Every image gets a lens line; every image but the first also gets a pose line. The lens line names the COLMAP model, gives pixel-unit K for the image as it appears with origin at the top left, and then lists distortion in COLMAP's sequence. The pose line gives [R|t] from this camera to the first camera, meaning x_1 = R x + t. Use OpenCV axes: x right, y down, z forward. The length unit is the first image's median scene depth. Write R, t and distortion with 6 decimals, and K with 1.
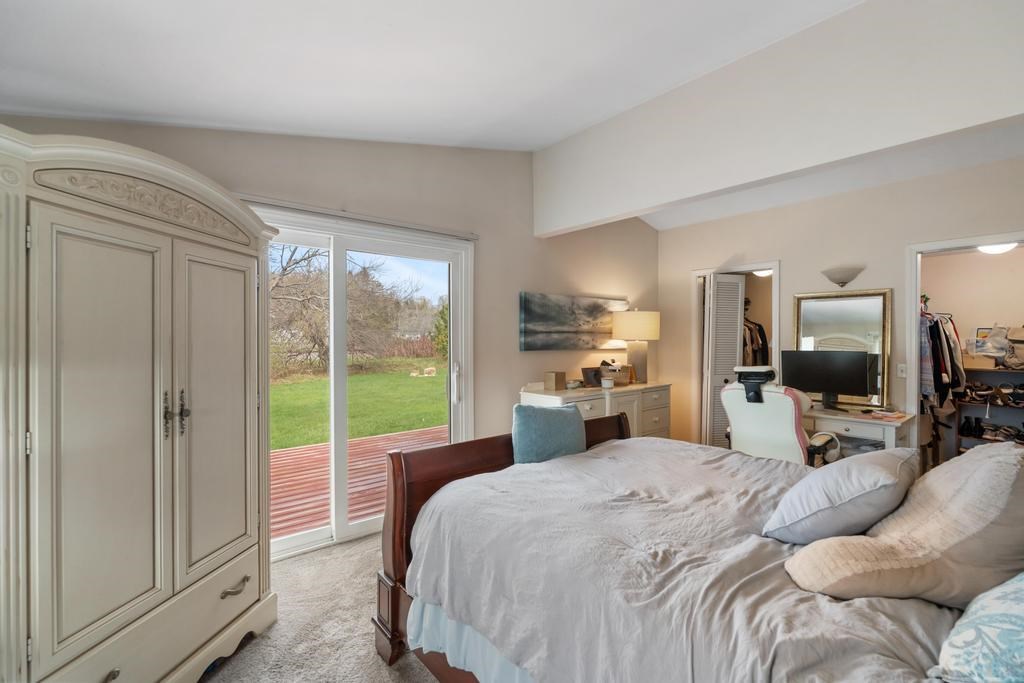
lens RADIAL K [[450.7, 0, 507.1], [0, 450.7, 342.5], [0, 0, 1]] dist [-0.001693, 0.000407]
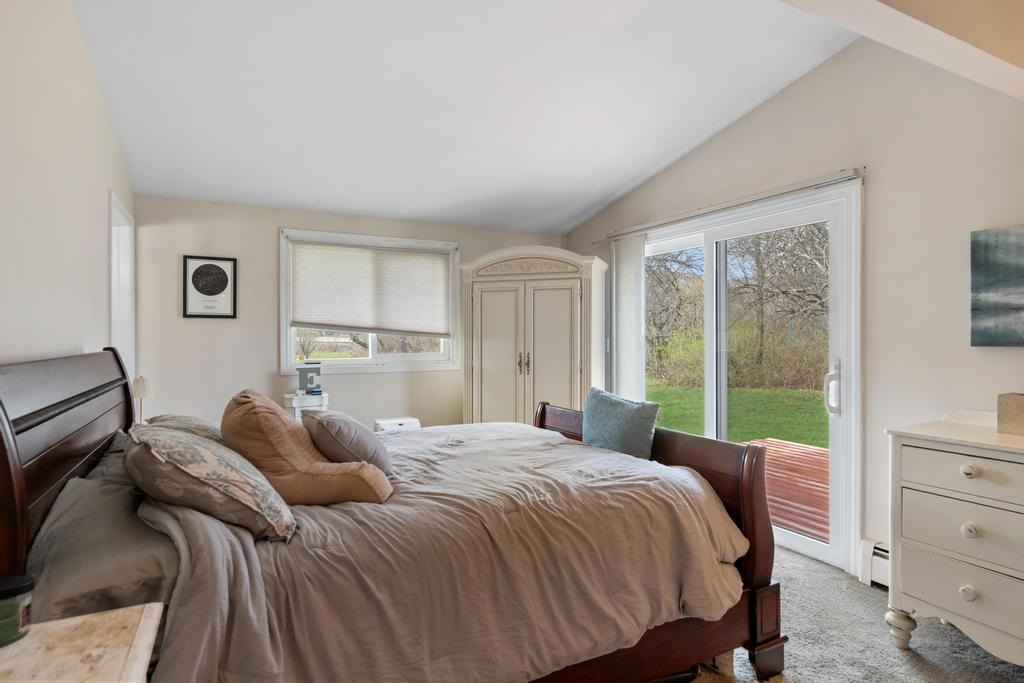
lens RADIAL K [[549.5, 0, 514.4], [0, 549.5, 337.7], [0, 0, 1]] dist [-0.005119, 0.003092]
pose [[-0.201598, 0.012128, -0.979393, 0.714289], [0.000348, 0.999924, 0.012311, 0.001534], [0.979468, 0.002141, -0.201587, 0.578345]]
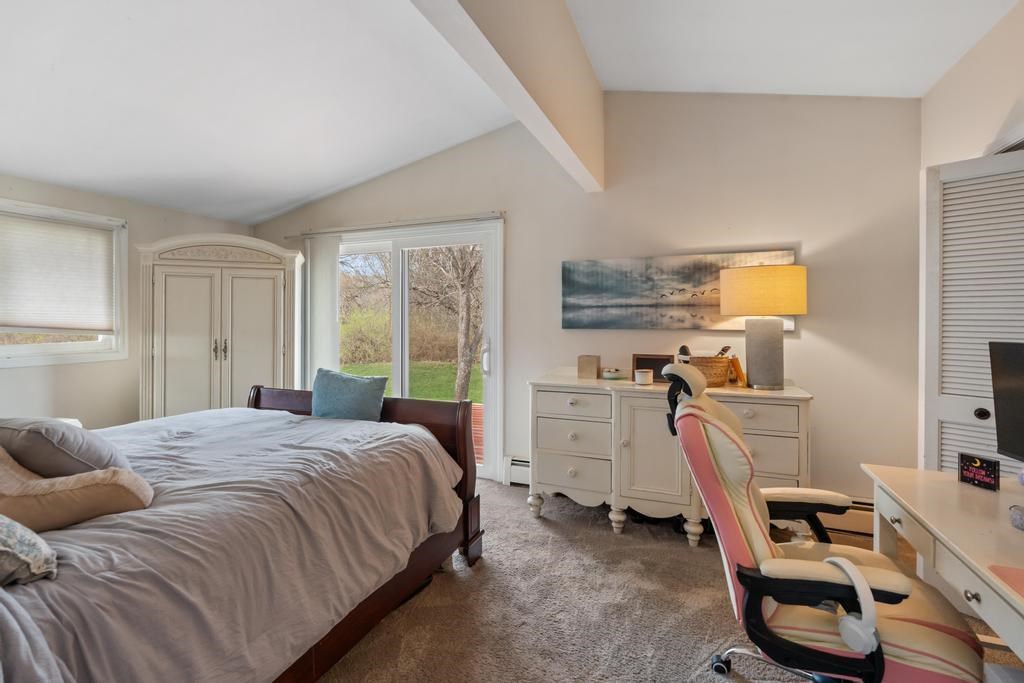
lens RADIAL K [[450.7, 0, 520.6], [0, 450.7, 320.3], [0, 0, 1]] dist [-0.001693, 0.000407]
pose [[0.476968, 0.007528, -0.878888, 0.723274], [-0.006905, 0.999965, 0.004817, -0.000786], [0.878893, 0.003771, 0.477003, 0.481650]]
